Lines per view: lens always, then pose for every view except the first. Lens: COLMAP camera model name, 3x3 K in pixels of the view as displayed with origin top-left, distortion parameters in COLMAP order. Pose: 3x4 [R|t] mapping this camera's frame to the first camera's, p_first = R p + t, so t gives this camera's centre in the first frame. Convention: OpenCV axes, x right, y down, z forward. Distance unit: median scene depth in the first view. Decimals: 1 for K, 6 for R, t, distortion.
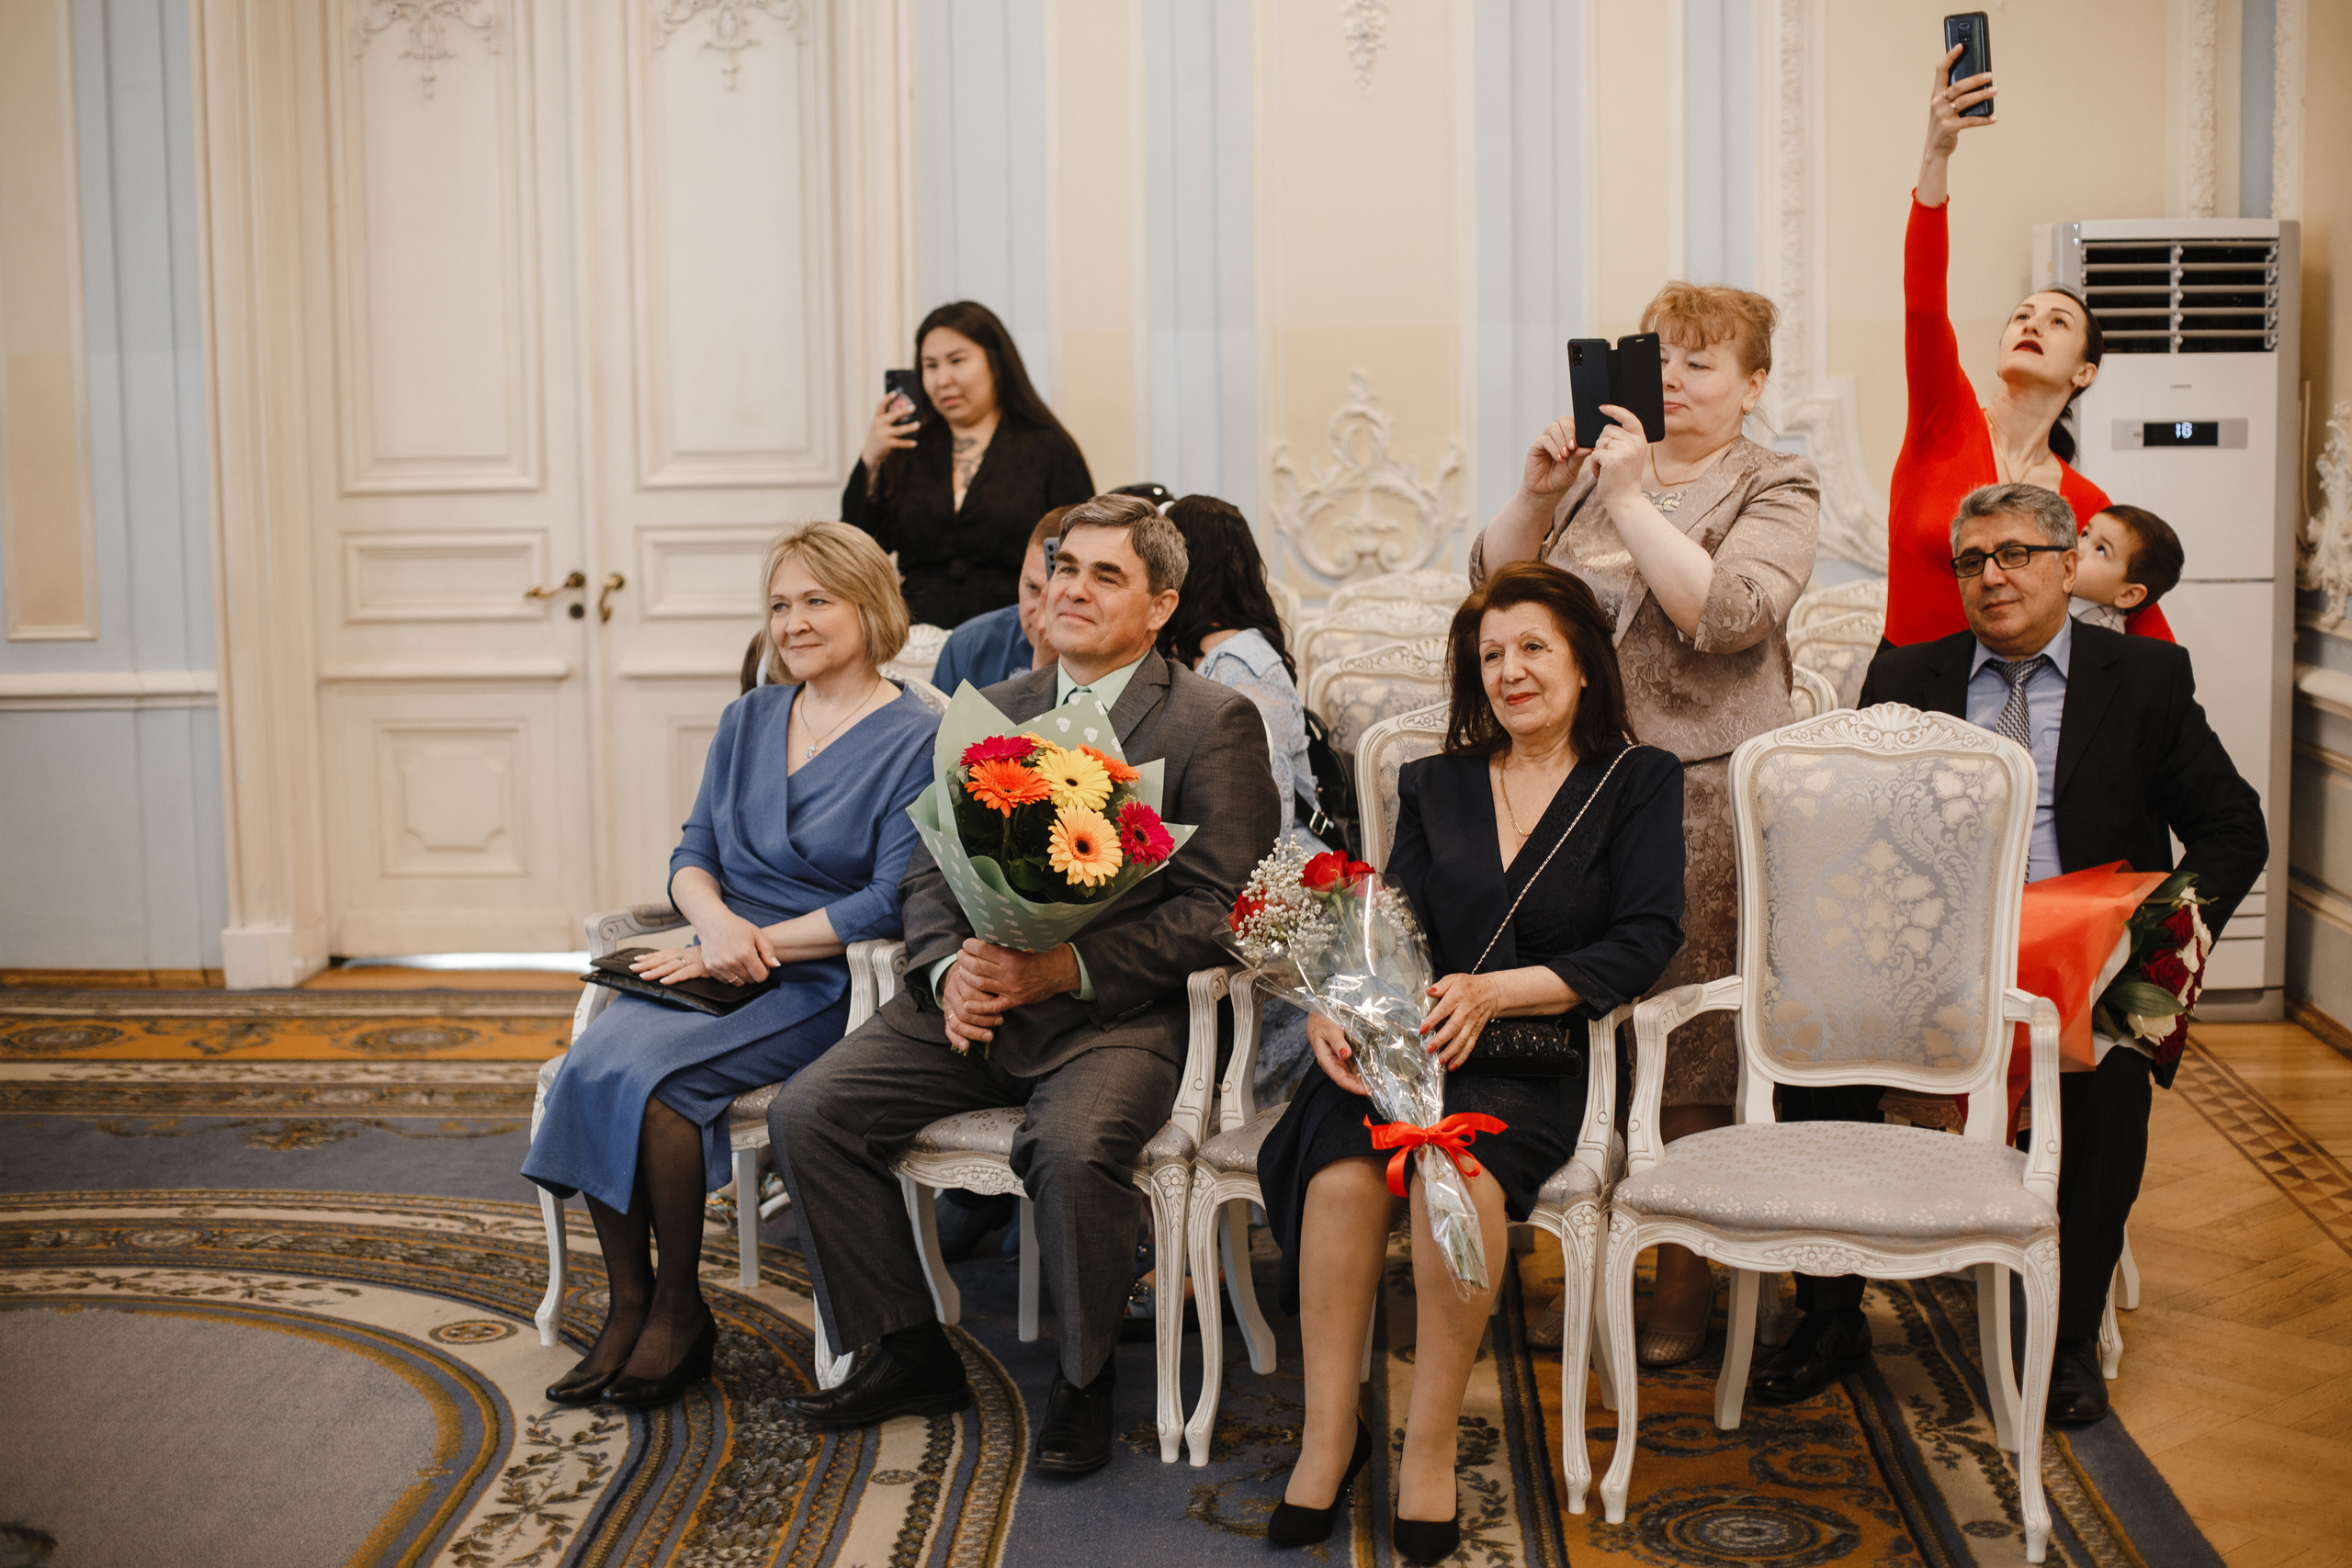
lens RADIAL K [[3397.1, 0, 1176.0], [0, 3397.1, 784.0], [0, 0, 1]] dist [-0.135901, 0.105468]
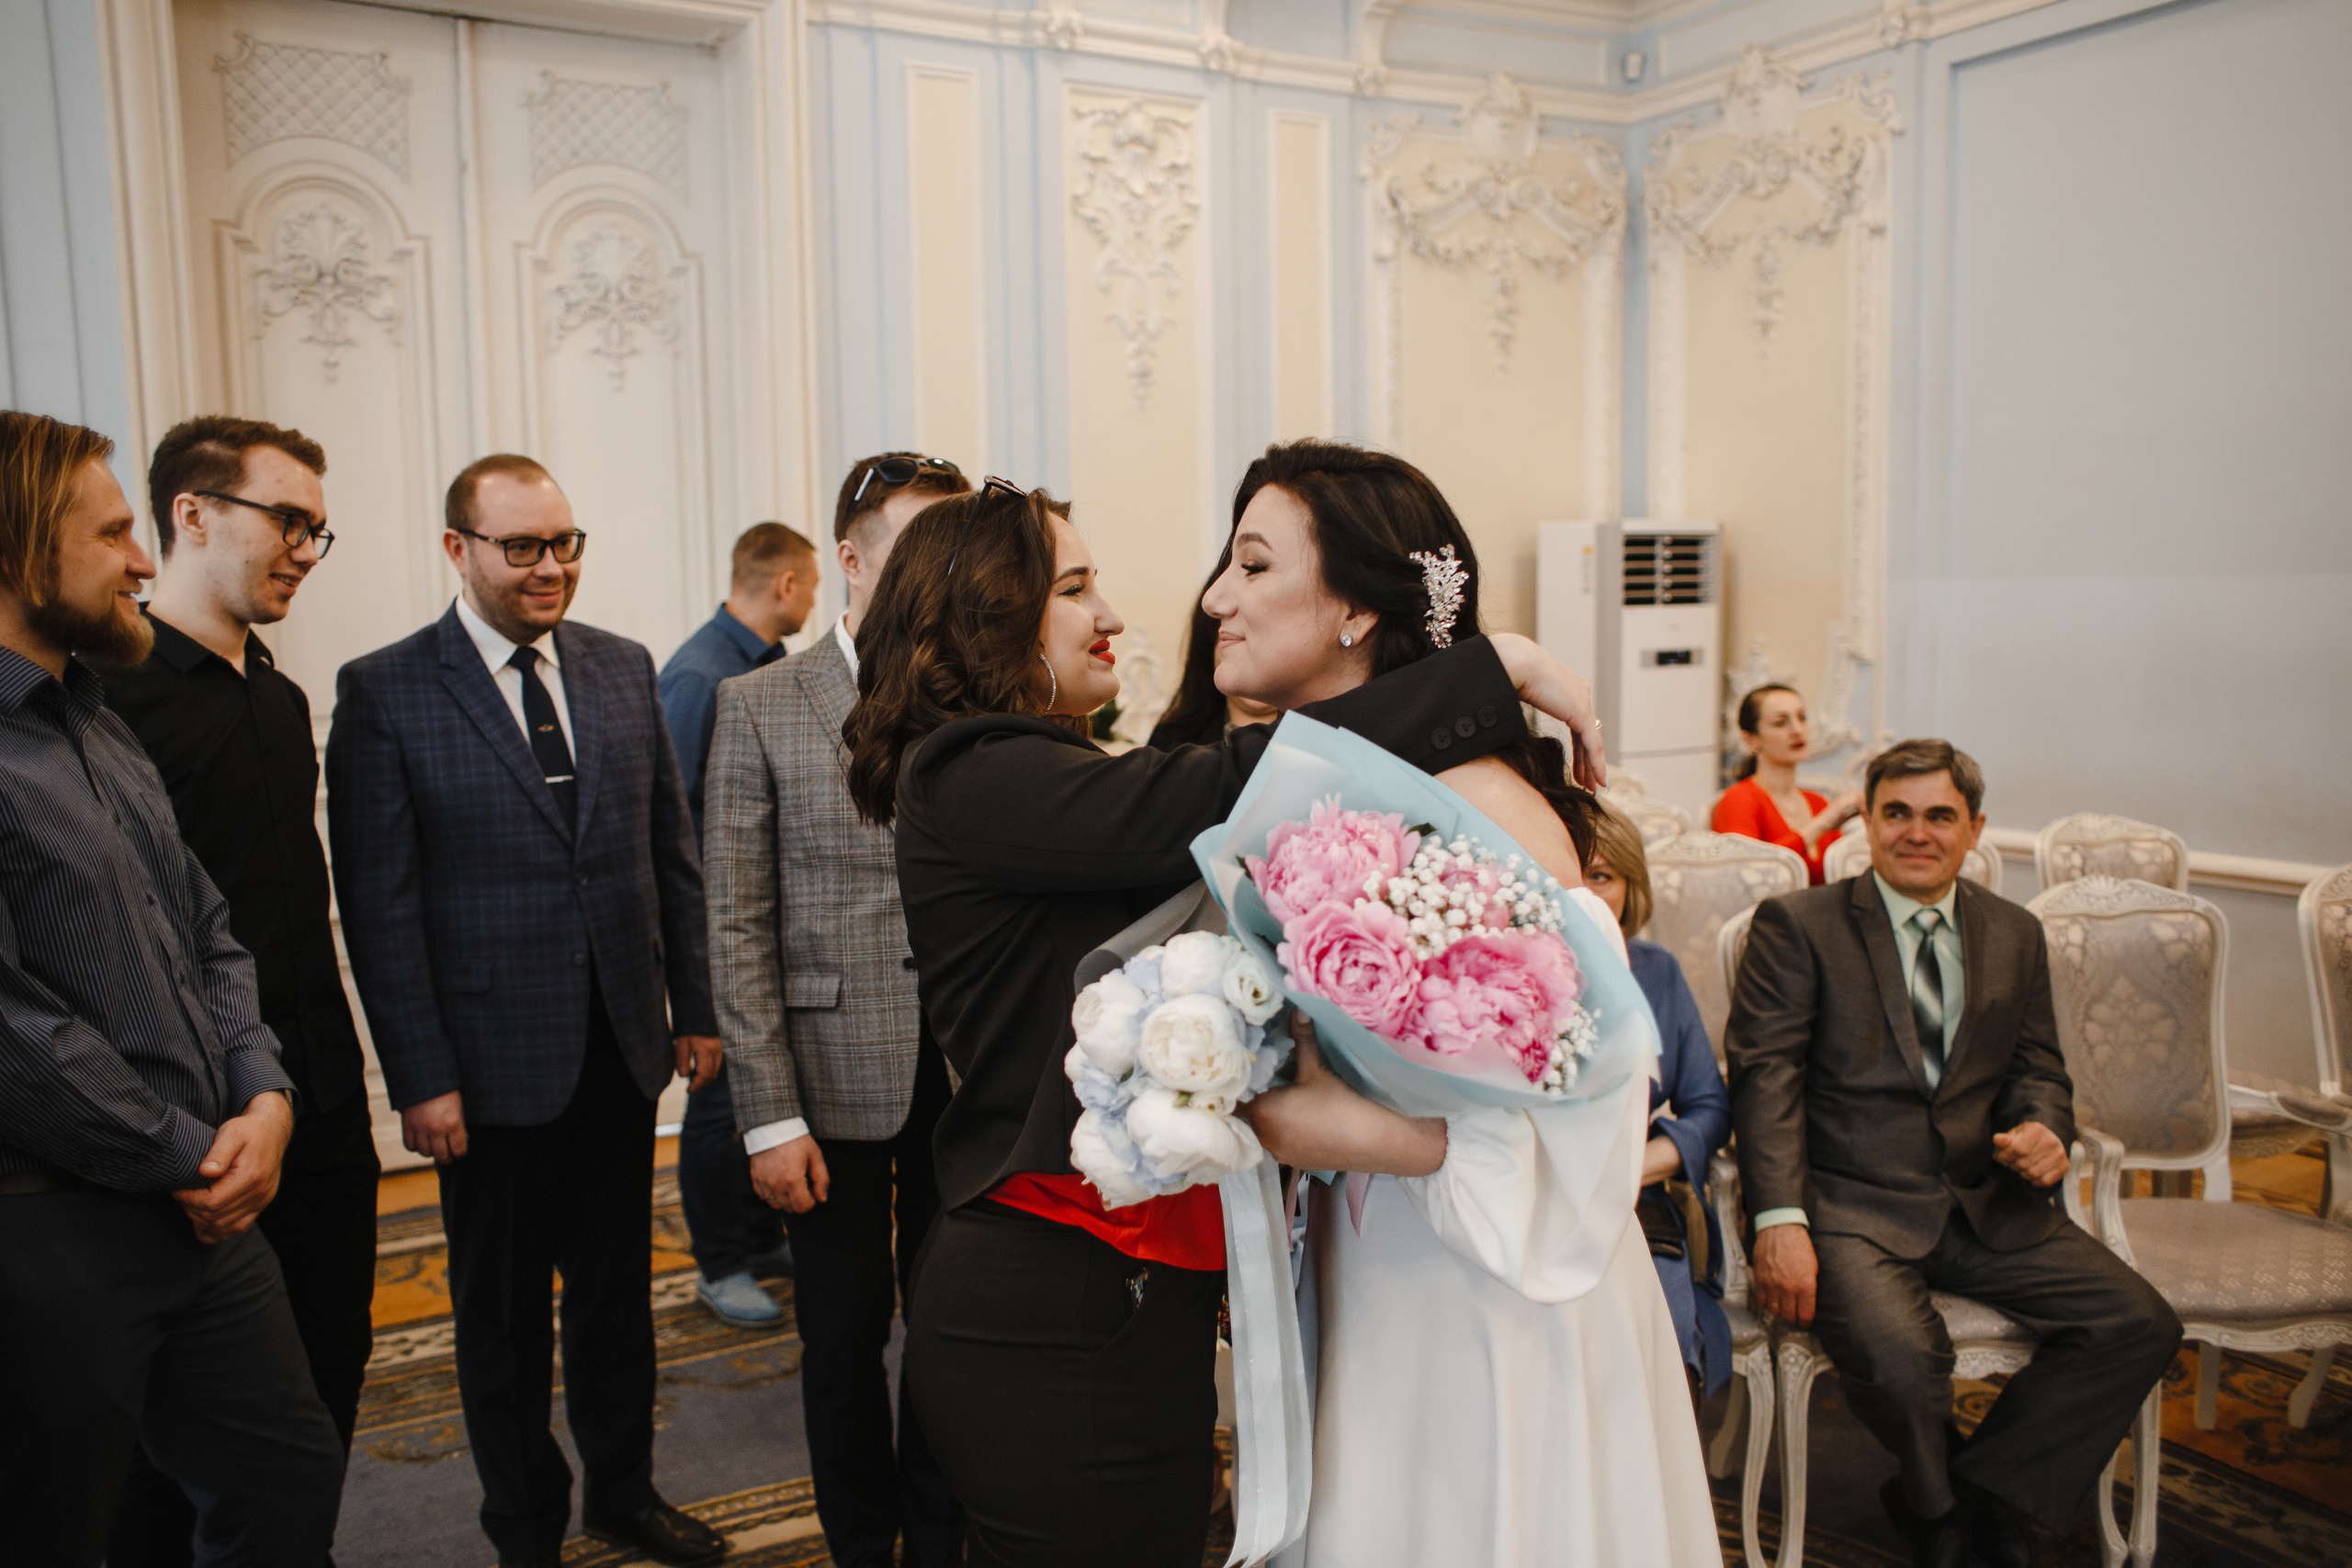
lens RADIAL K [[1864.1, 0, 1170.8], [0, 1864.1, 781.6], [0, 0, 1]] dist [-0.102272, 0.135635]
pose [[0.831968, -0.056882, 0.551900, -0.349095], [0.077923, 0.996851, -0.014725, -0.049344], [-0.549325, 0.055257, 0.833780, 0.390539]]
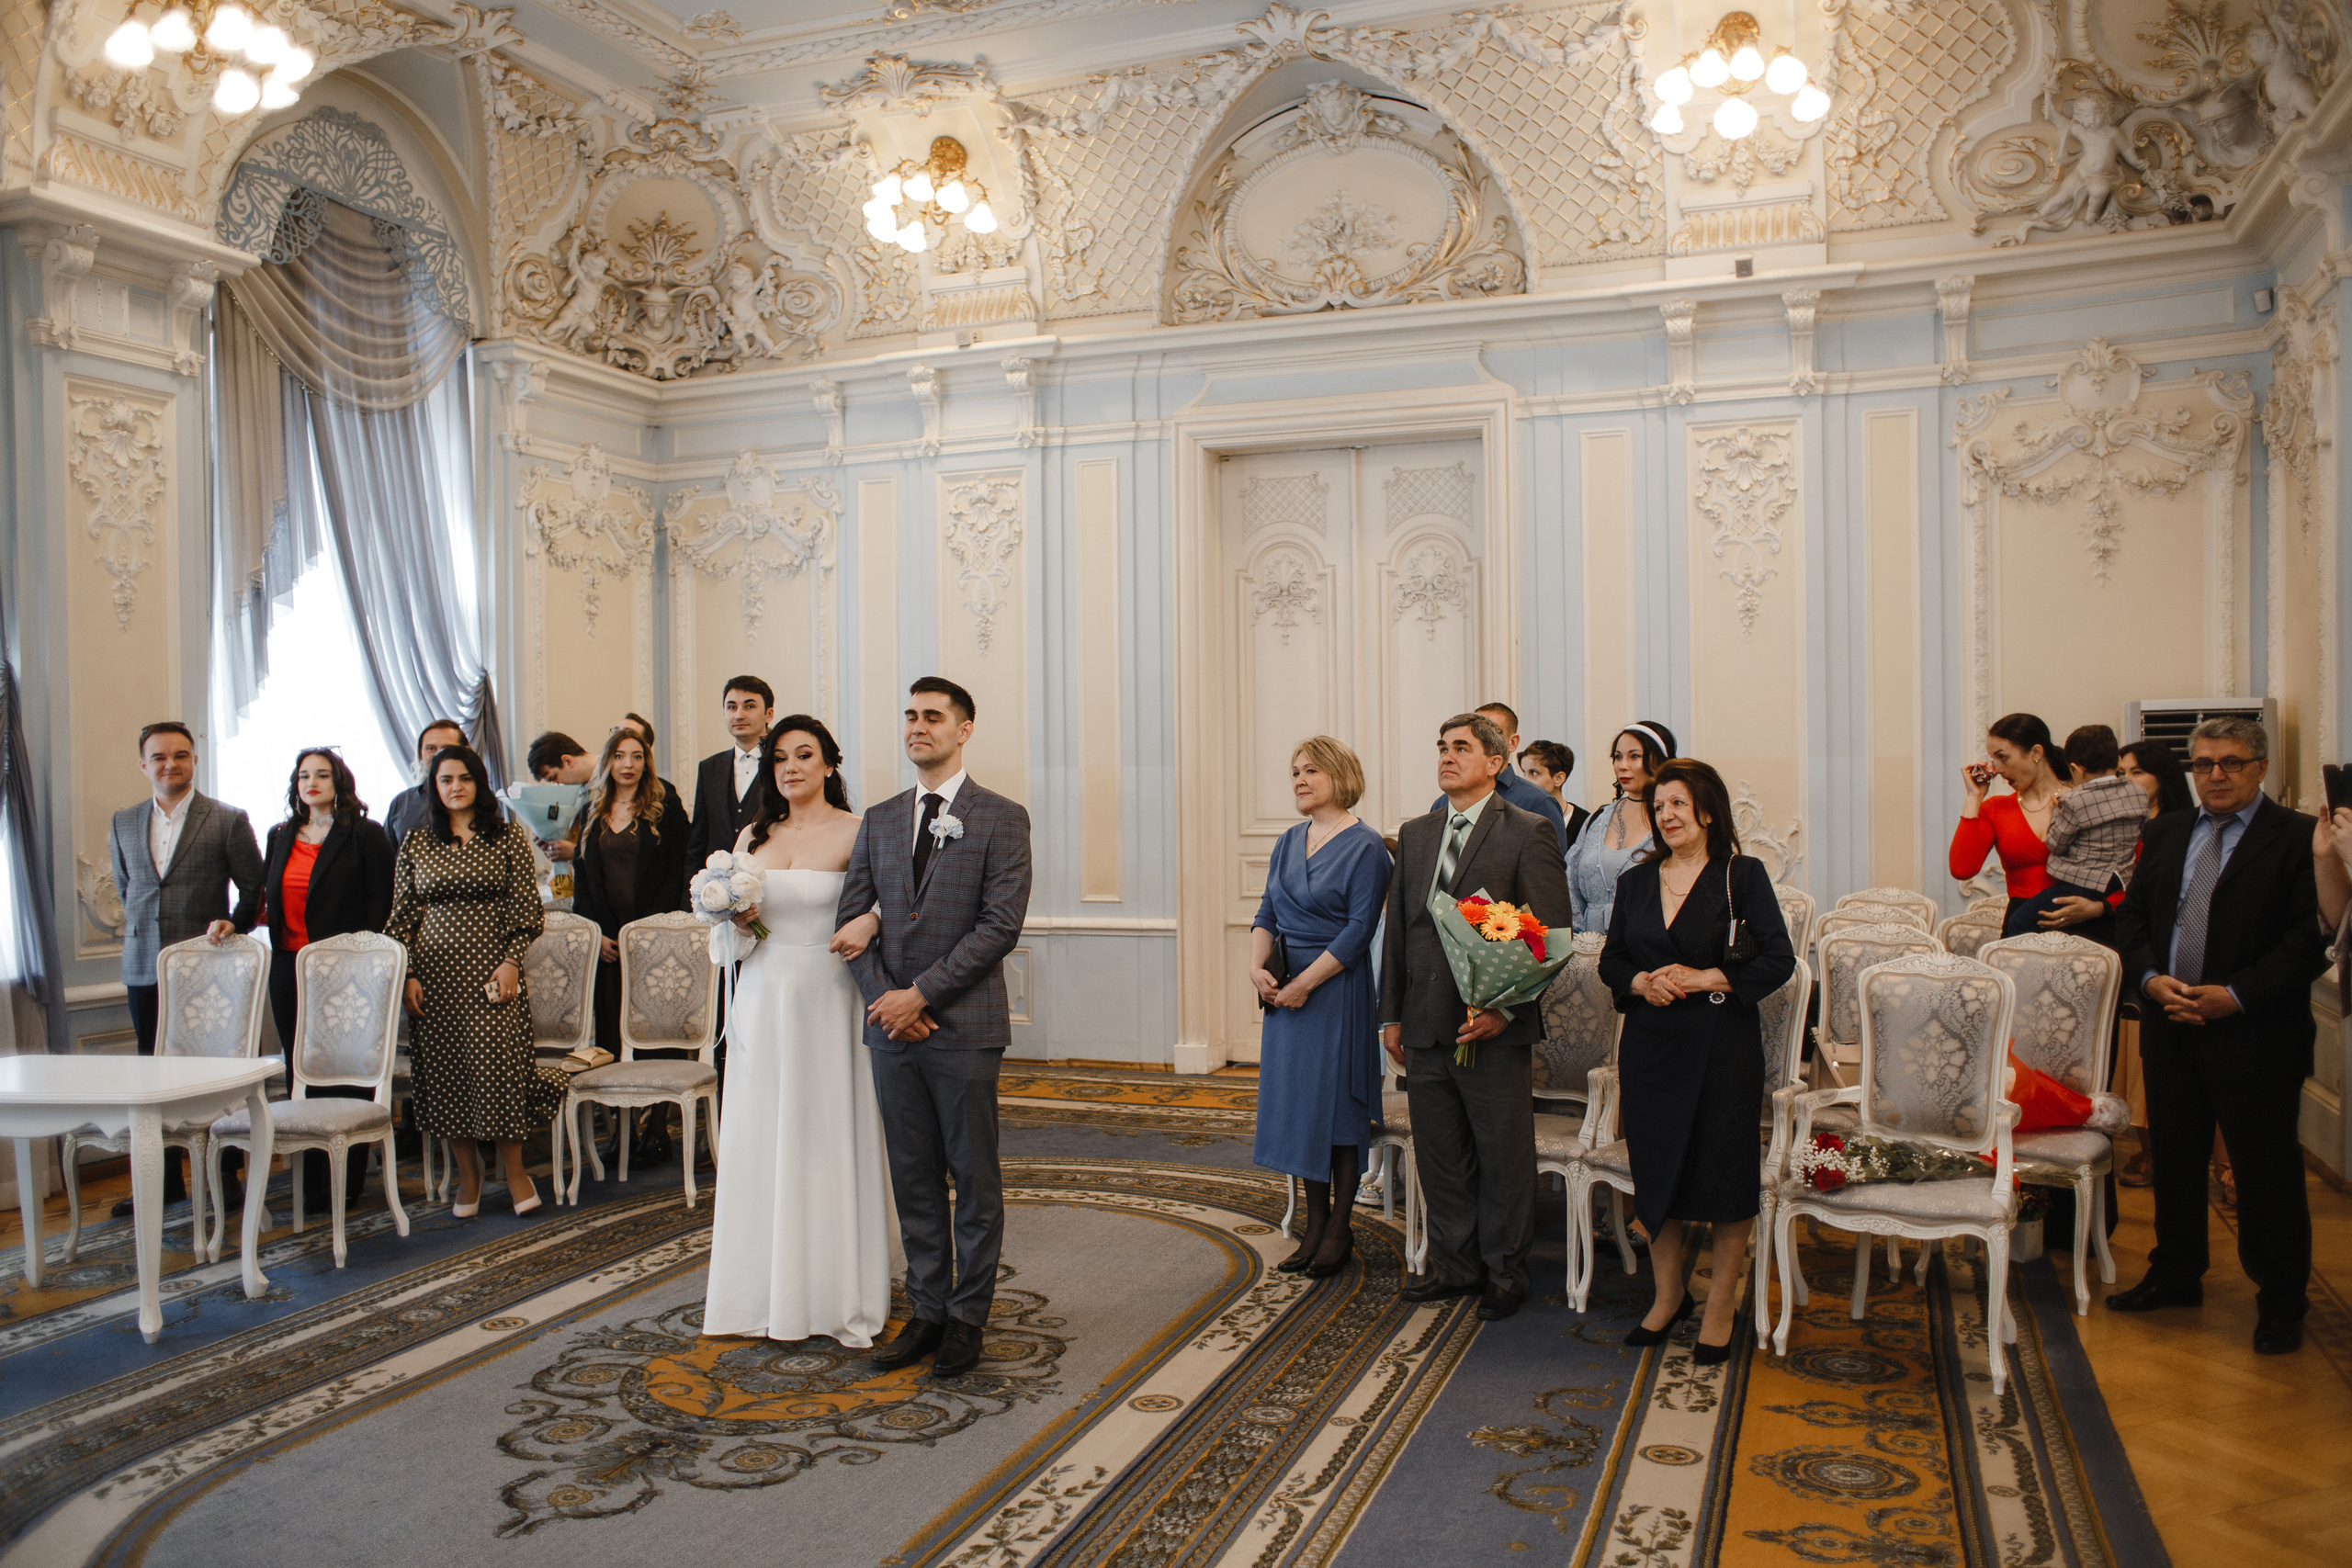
lens RADIAL K [[1864.1, 0, 1170.8], [0, 1864.1, 781.6], [0, 0, 1]] dist [-0.102272, 0.135635]
pose [[0.951691, 0.006247, -0.306993, 0.066845], [-0.041715, 0.993154, -0.109109, 0.008171], [0.304210, 0.116644, 0.945437, -0.103740]]
